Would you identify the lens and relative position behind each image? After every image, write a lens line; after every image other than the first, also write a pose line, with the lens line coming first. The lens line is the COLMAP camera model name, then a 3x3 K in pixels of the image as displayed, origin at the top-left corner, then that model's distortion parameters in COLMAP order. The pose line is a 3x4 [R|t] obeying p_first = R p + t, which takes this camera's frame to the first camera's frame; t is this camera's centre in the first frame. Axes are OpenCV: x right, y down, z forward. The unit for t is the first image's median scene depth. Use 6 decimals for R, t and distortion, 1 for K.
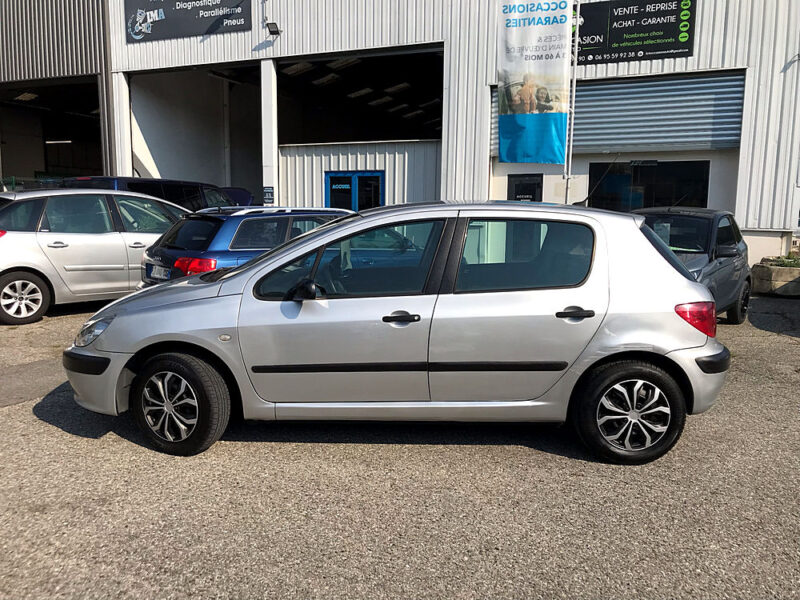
lens RADIAL K [[651.1, 0, 397.1], [0, 651.1, 287.9], [0, 0, 1]] dist [0.044643, -0.051208]
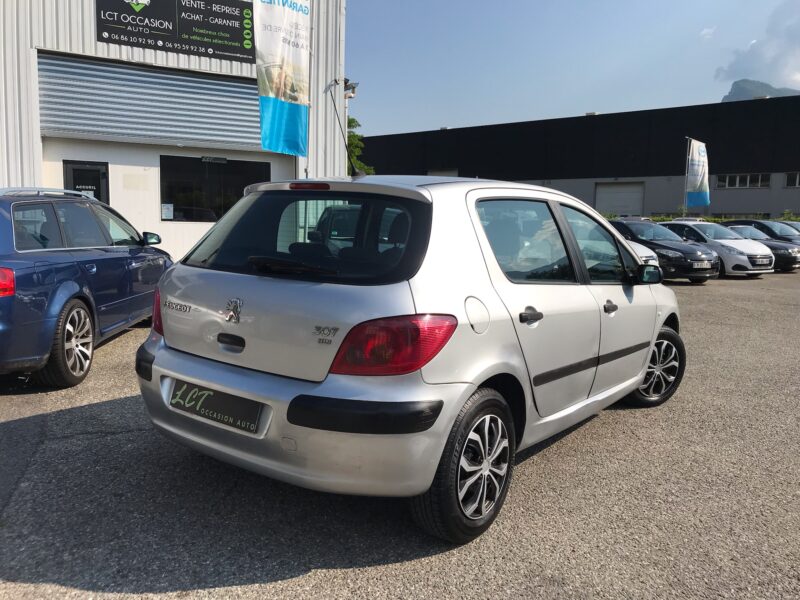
lens RADIAL K [[653.0, 0, 396.2], [0, 653.0, 286.7], [0, 0, 1]] dist [0.014238, 0.007906]
pose [[0.617083, -0.074670, 0.783347, -0.287494], [0.075333, 0.996521, 0.035646, -0.010586], [-0.783284, 0.037015, 0.620561, 0.175650]]
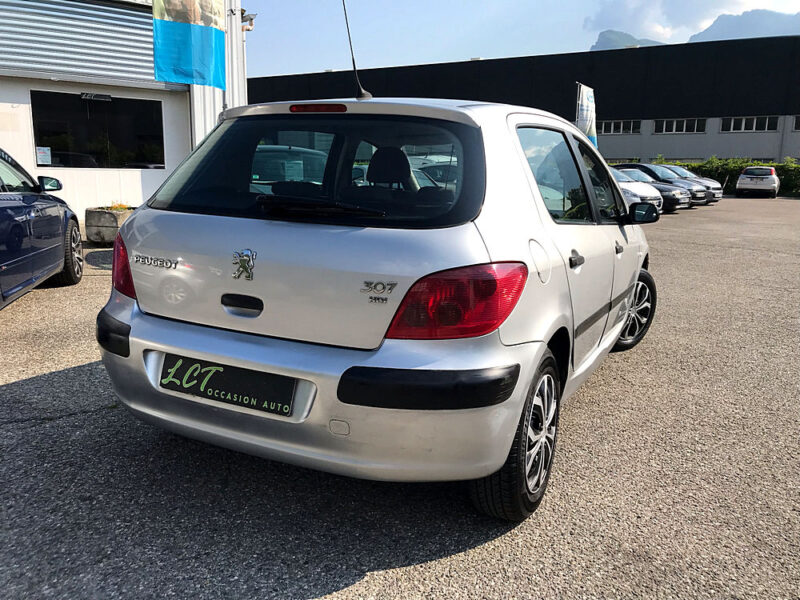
lens RADIAL K [[653.0, 0, 396.2], [0, 653.0, 286.7], [0, 0, 1]] dist [0.014238, 0.007906]
pose [[0.471424, -0.156626, 0.867887, -0.282703], [0.091778, 0.987472, 0.128355, -0.011641], [-0.877118, 0.019144, 0.479894, 0.233212]]
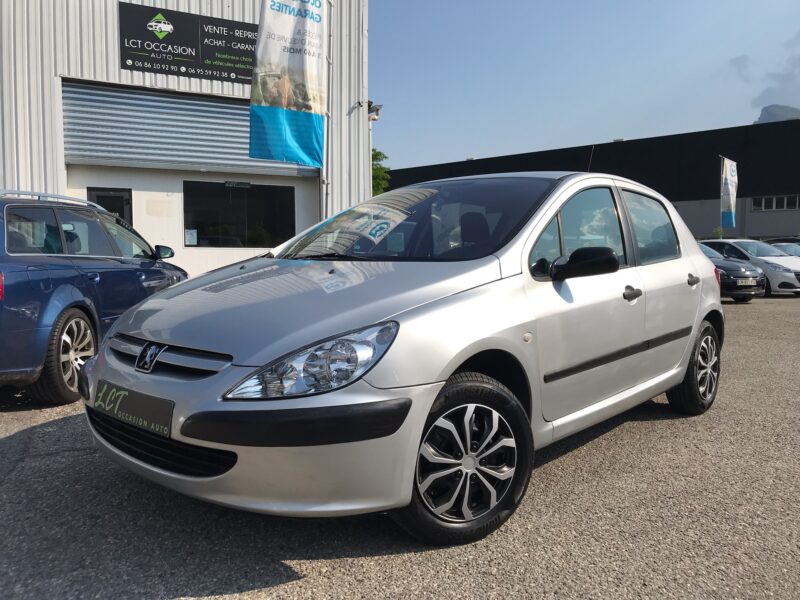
lens RADIAL K [[653.0, 0, 396.2], [0, 653.0, 286.7], [0, 0, 1]] dist [0.014238, 0.007906]
pose [[0.650545, -0.046545, 0.758040, -0.258637], [0.092920, 0.995499, -0.018618, 0.007307], [-0.753762, 0.082550, 0.651942, 0.196859]]
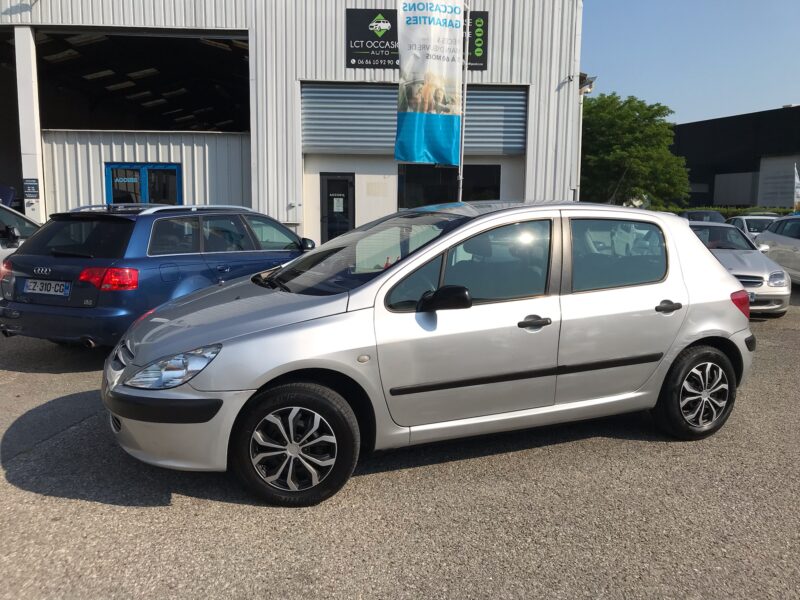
lens RADIAL K [[653.0, 0, 396.2], [0, 653.0, 286.7], [0, 0, 1]] dist [0.014238, 0.007906]
pose [[0.909219, -0.047945, 0.413548, -0.172001], [0.046853, 0.998820, 0.012790, -0.008394], [-0.413673, 0.007747, 0.910393, 0.060352]]
